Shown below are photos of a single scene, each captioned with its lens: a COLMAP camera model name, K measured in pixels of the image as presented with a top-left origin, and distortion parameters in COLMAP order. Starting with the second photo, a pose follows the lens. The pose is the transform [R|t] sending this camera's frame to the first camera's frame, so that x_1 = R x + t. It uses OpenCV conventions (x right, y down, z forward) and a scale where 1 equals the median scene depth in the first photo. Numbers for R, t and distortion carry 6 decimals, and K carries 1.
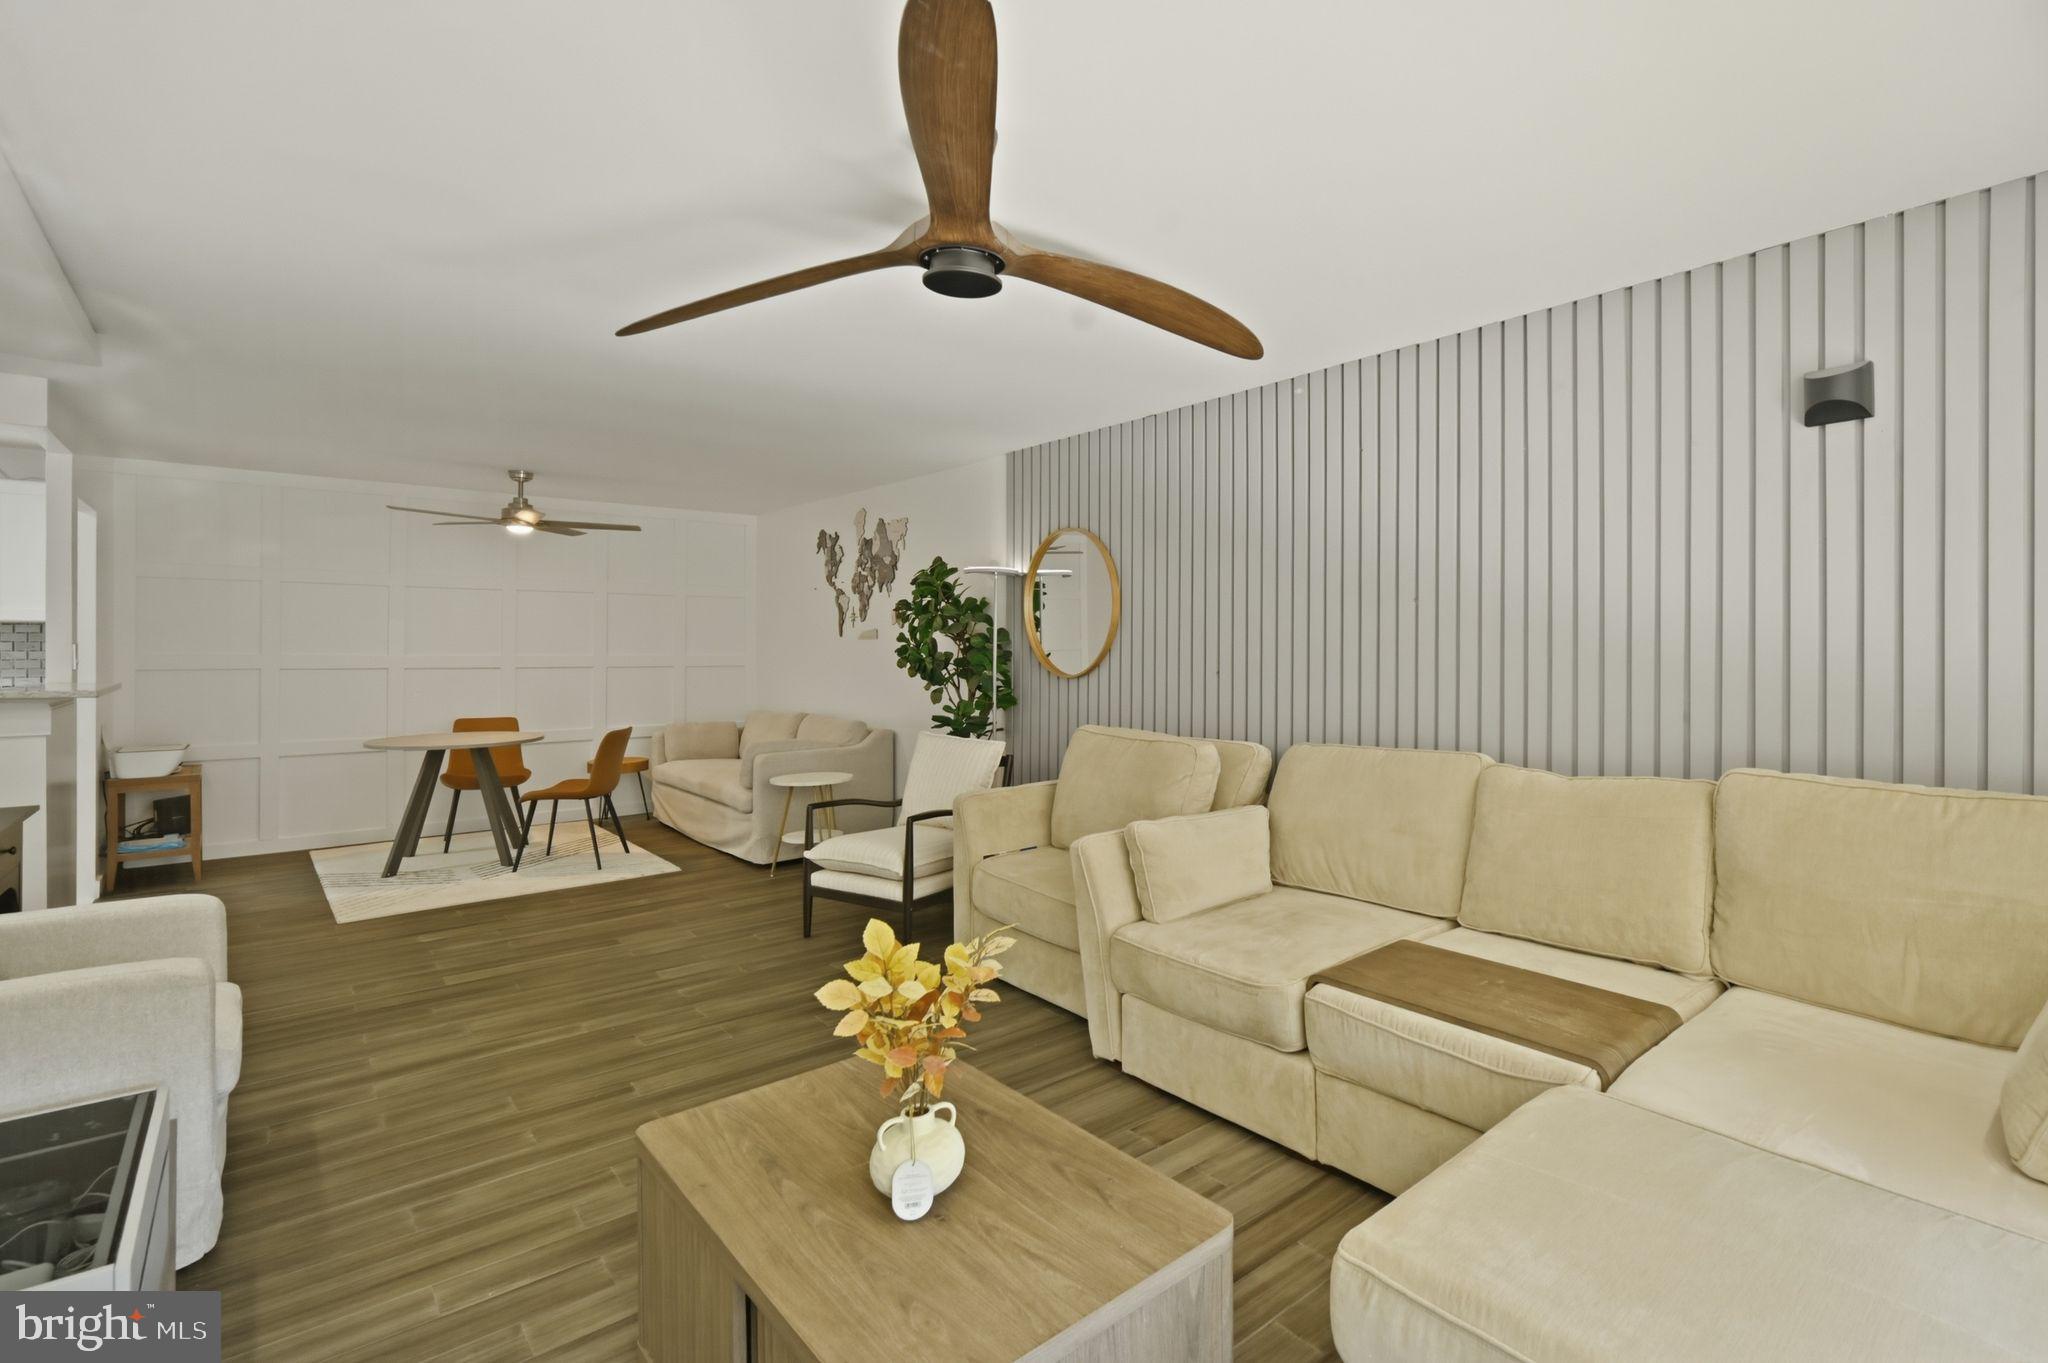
lens RADIAL K [[895.0, 0, 1130.6], [0, 895.0, 643.2], [0, 0, 1]] dist [0.003302, 0.001345]
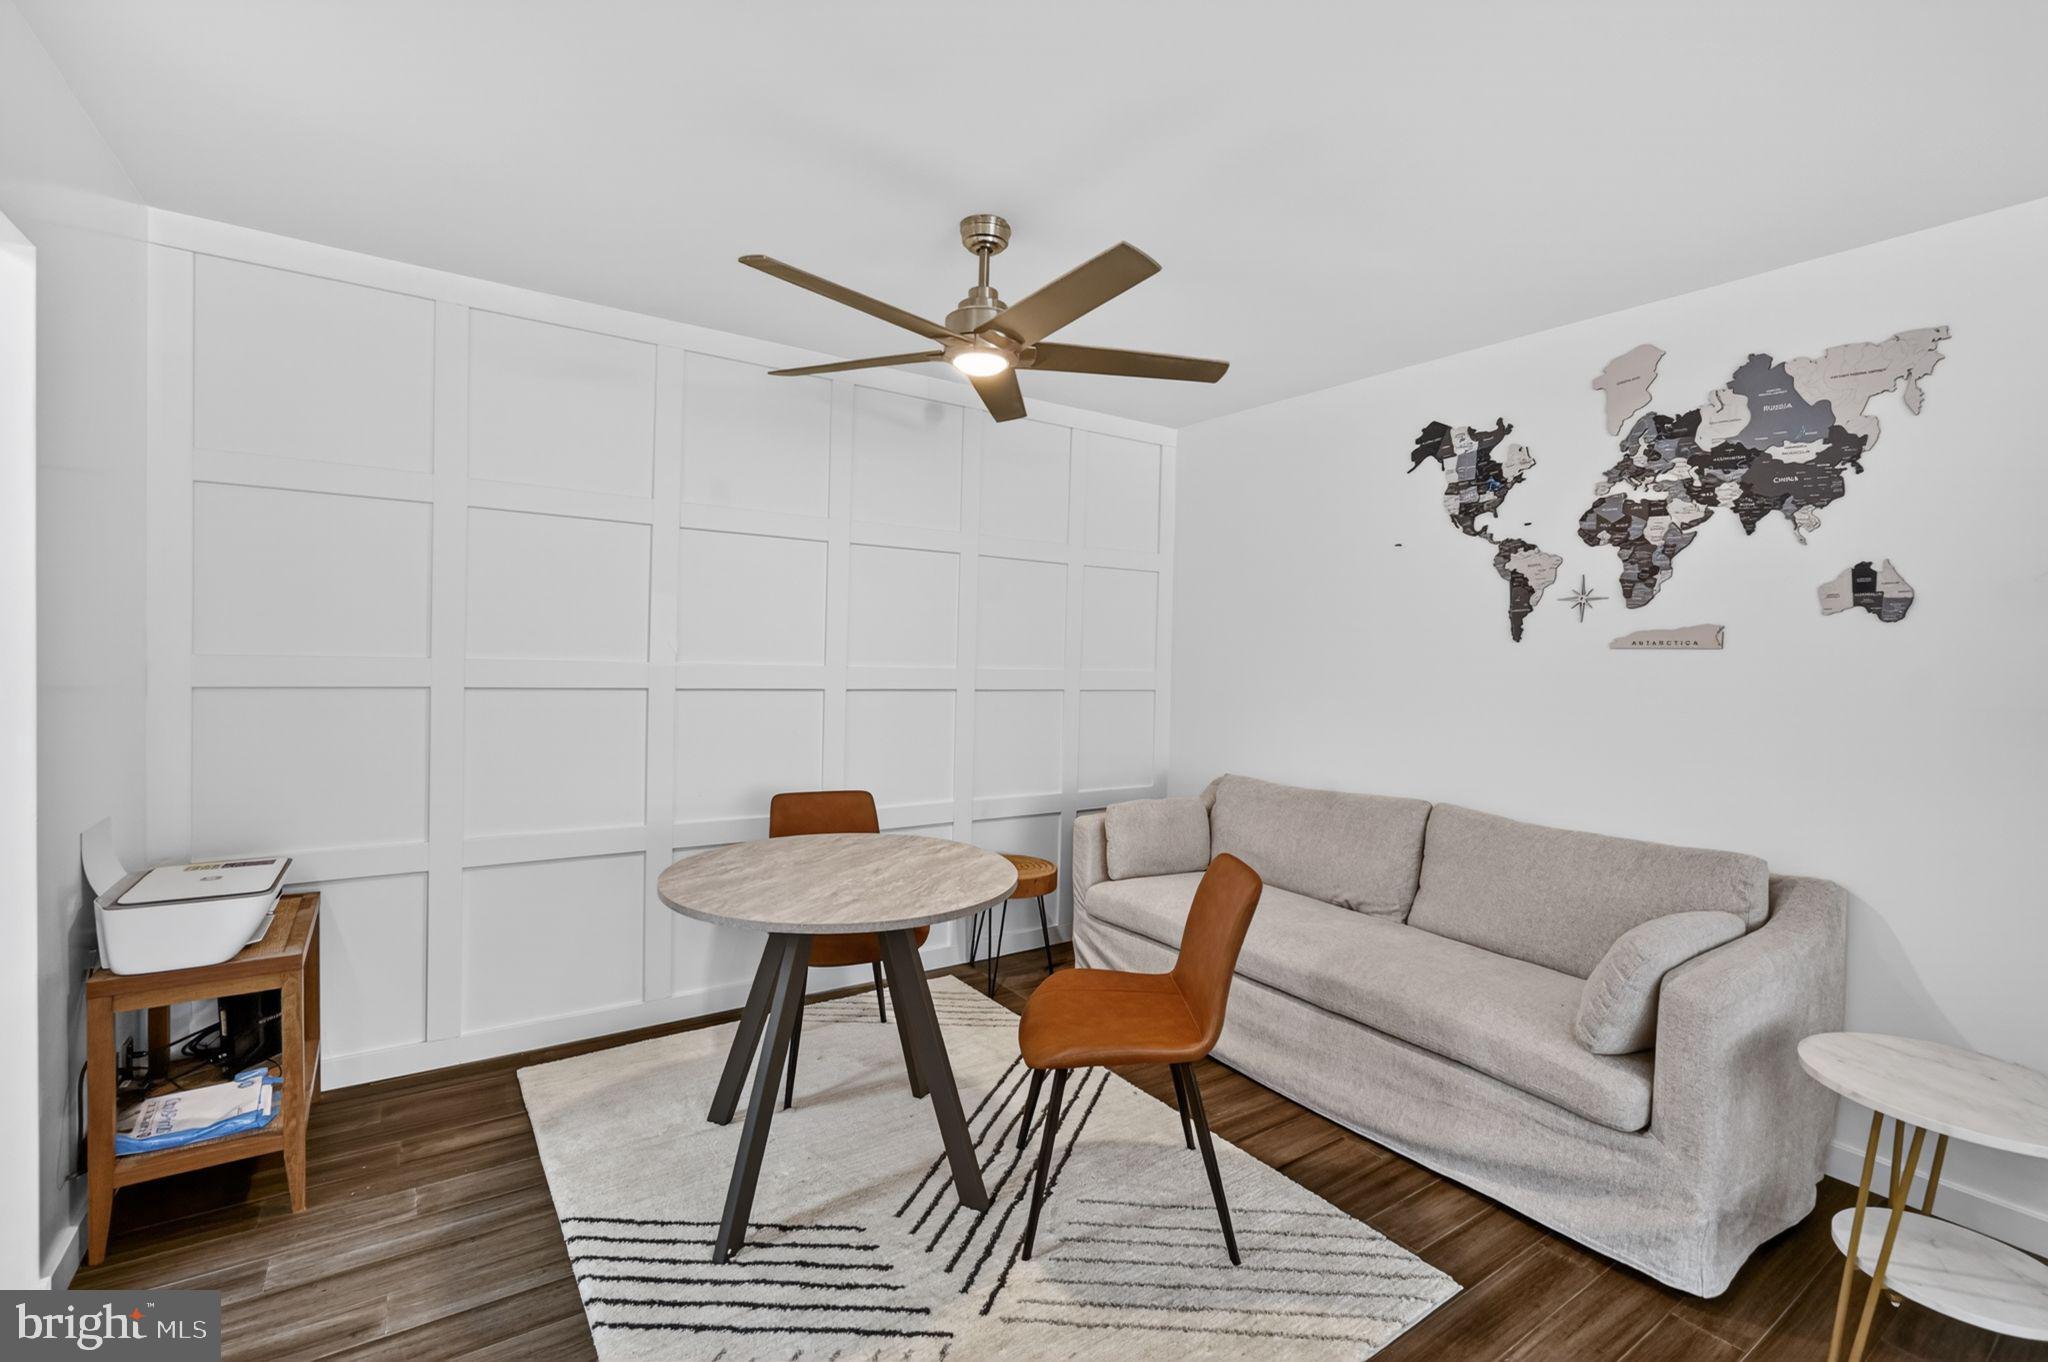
lens RADIAL K [[895.0, 0, 1018.8], [0, 895.0, 673.4], [0, 0, 1]] dist [0.003302, 0.001345]
pose [[0.986540, 0.023587, -0.161808, -0.687257], [-0.020439, 0.999569, 0.021090, 0.005547], [0.162236, -0.017499, 0.986597, 0.688395]]
